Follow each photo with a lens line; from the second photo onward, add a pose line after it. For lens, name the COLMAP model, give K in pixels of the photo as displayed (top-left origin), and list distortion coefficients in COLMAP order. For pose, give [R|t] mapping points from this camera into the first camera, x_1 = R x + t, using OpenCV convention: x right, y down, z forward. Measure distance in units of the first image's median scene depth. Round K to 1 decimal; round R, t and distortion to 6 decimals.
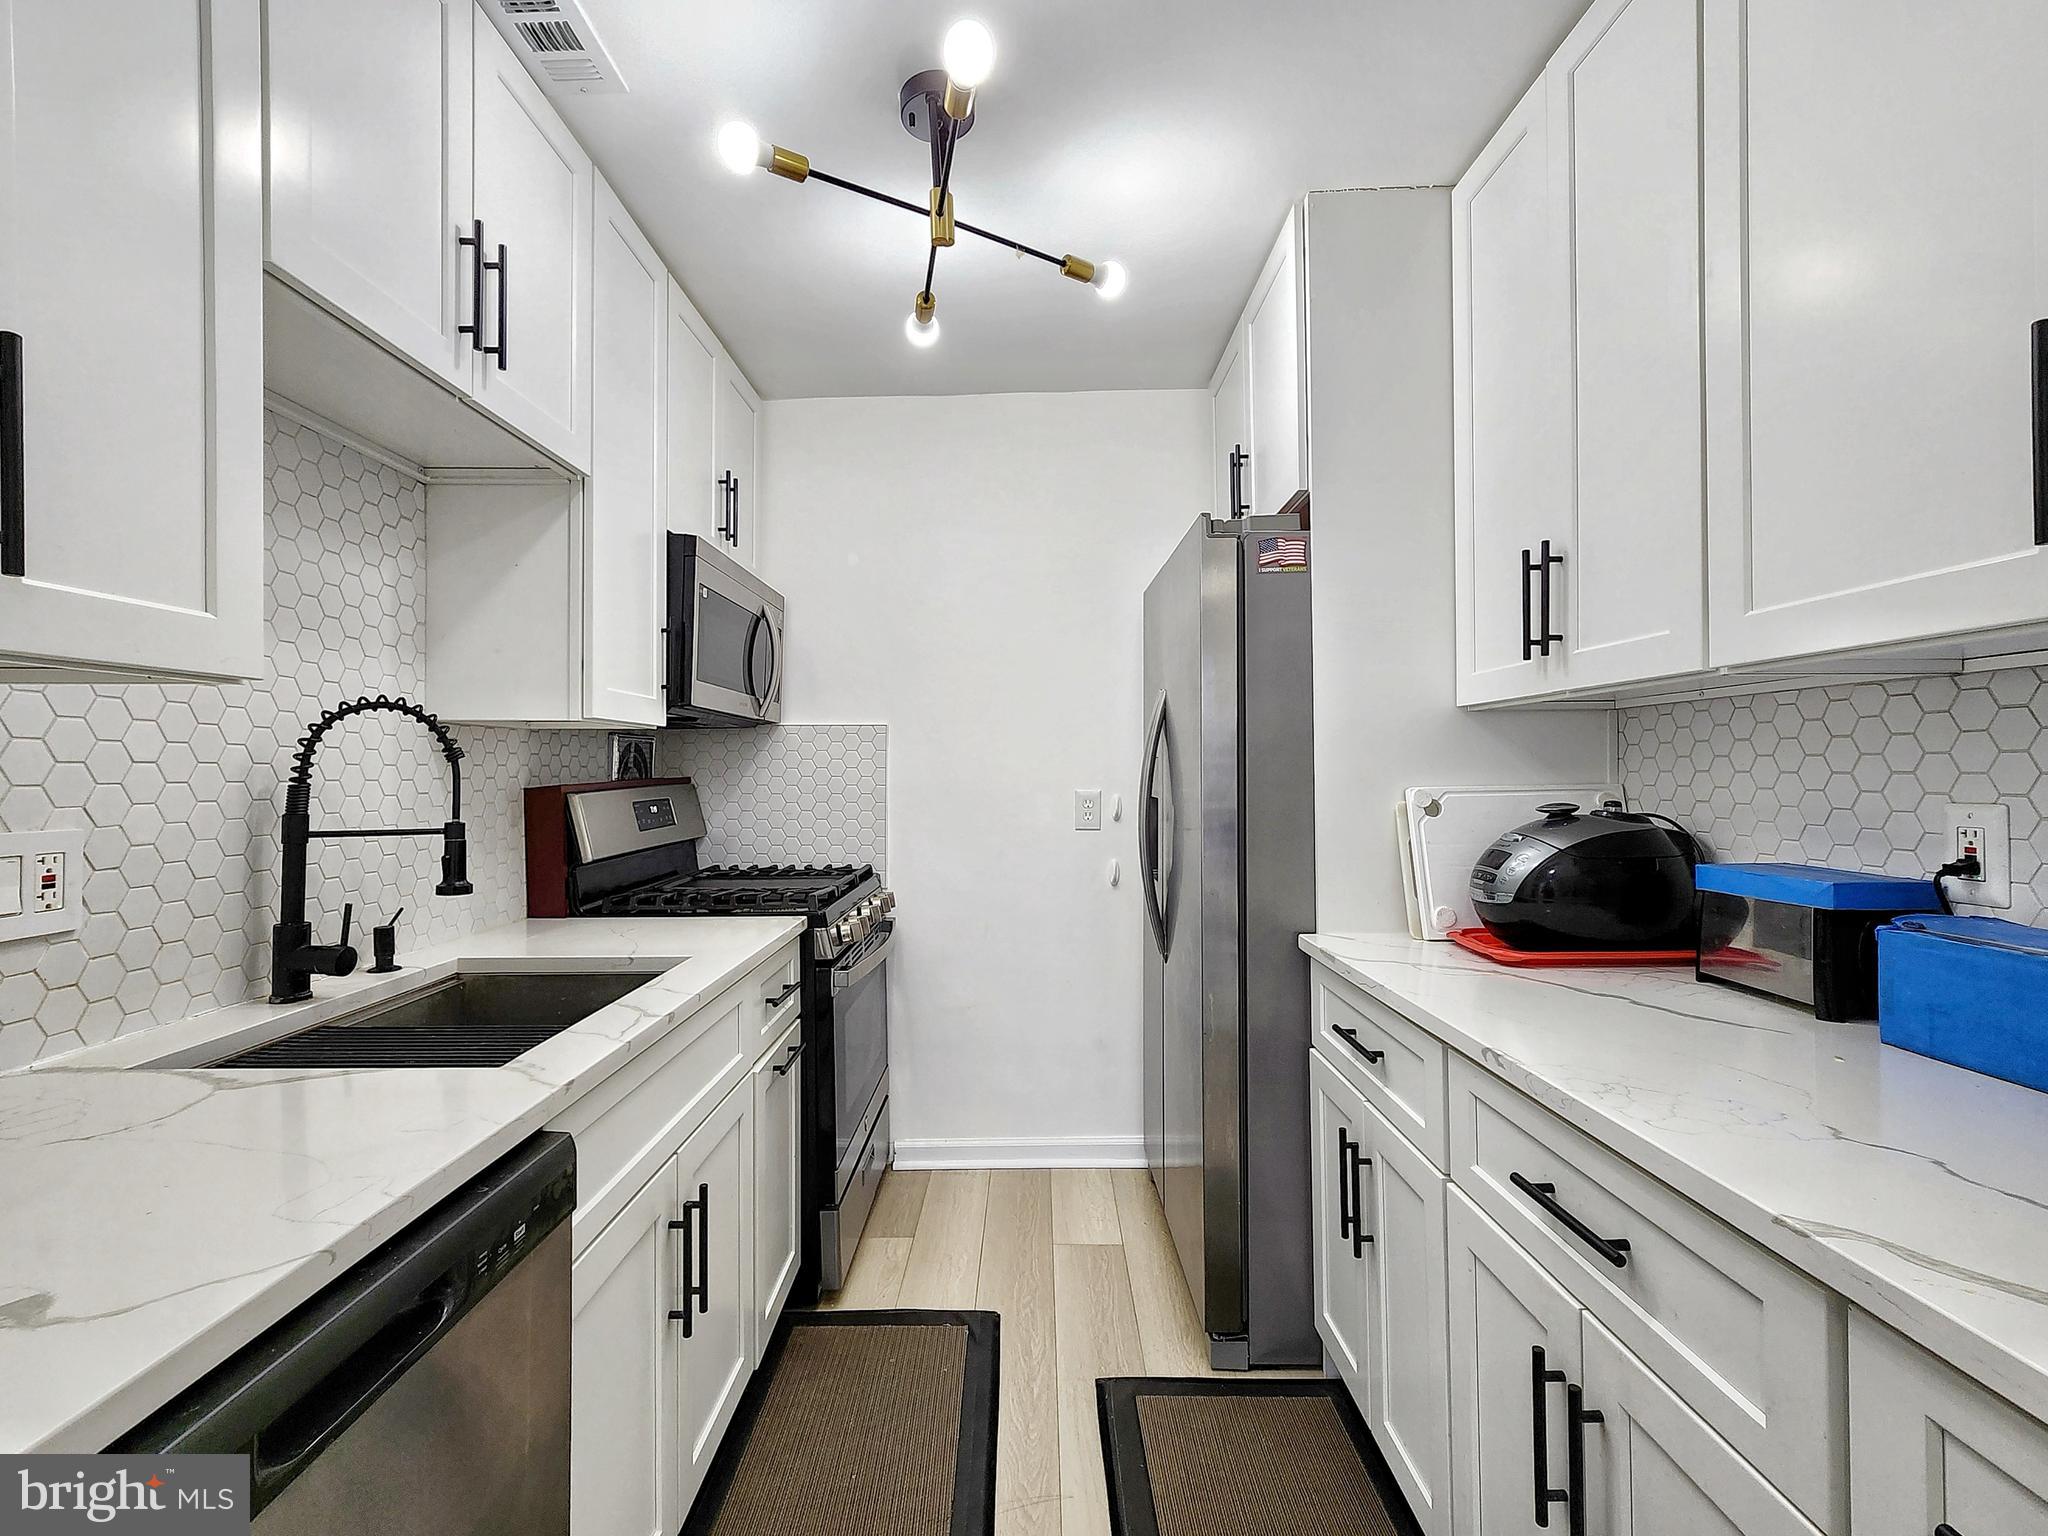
lens RADIAL K [[989.5, 0, 993.4], [0, 989.5, 768.2], [0, 0, 1]] dist [0.000314, 0.000304]
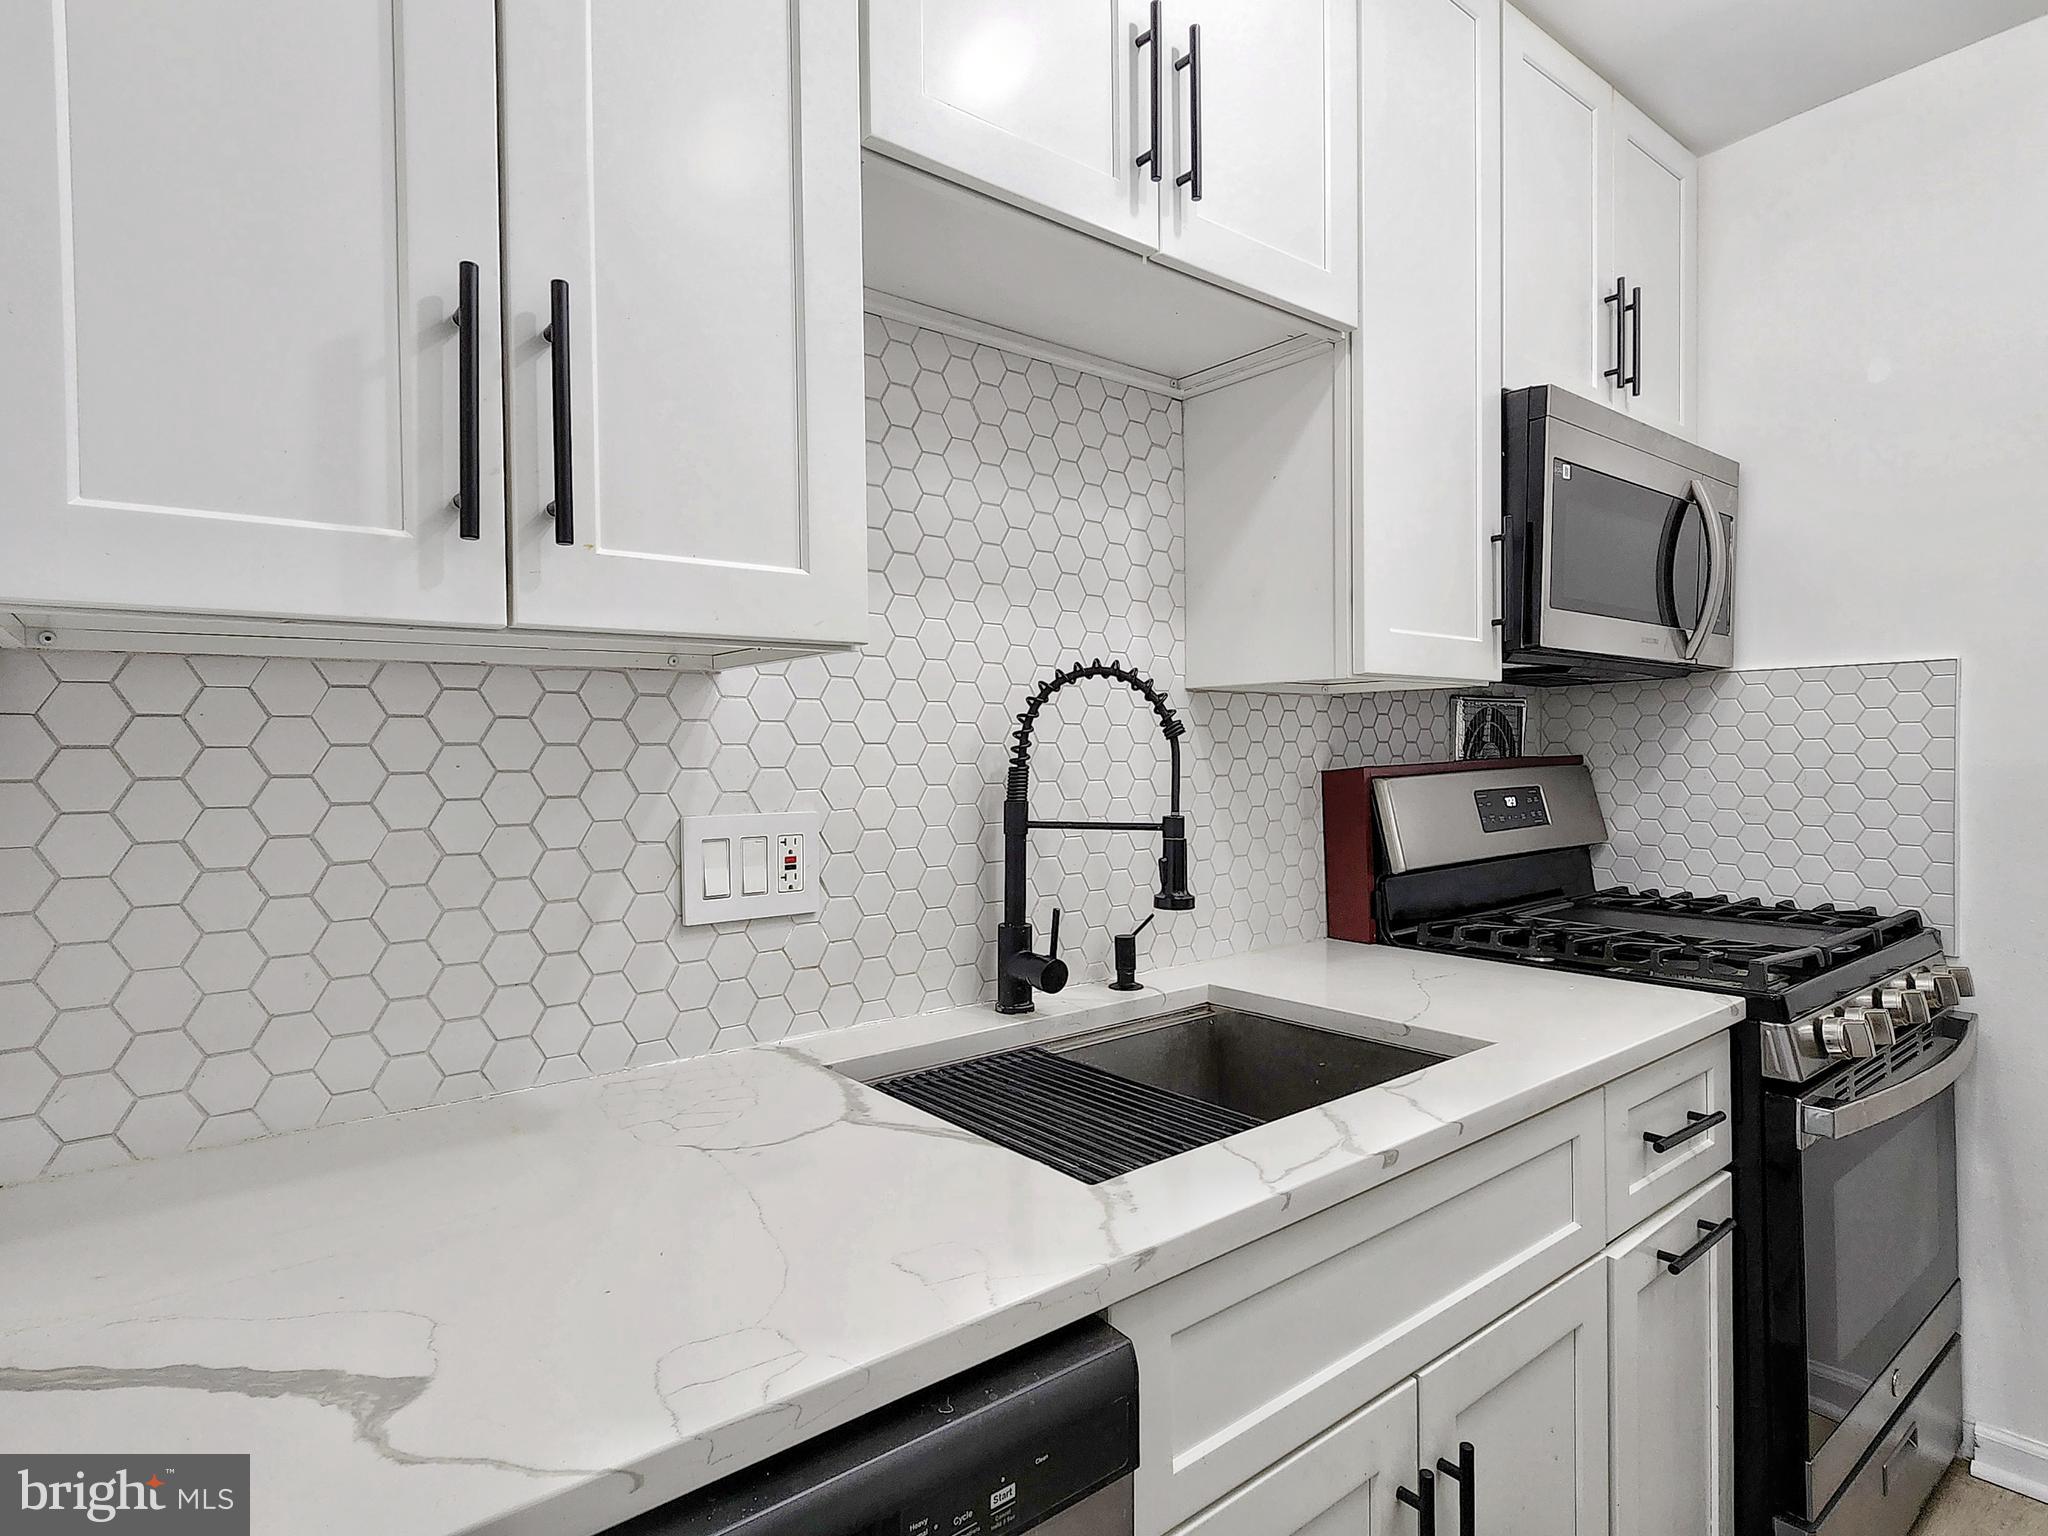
lens RADIAL K [[1080.4, 0, 1006.9], [0, 1080.4, 761.8], [0, 0, 1]] dist [0.001732, -0.000997]
pose [[0.639394, 0.003126, -0.768873, 0.028717], [0.010355, 0.999866, 0.012676, -0.000213], [0.768810, -0.016066, 0.639276, 0.384397]]
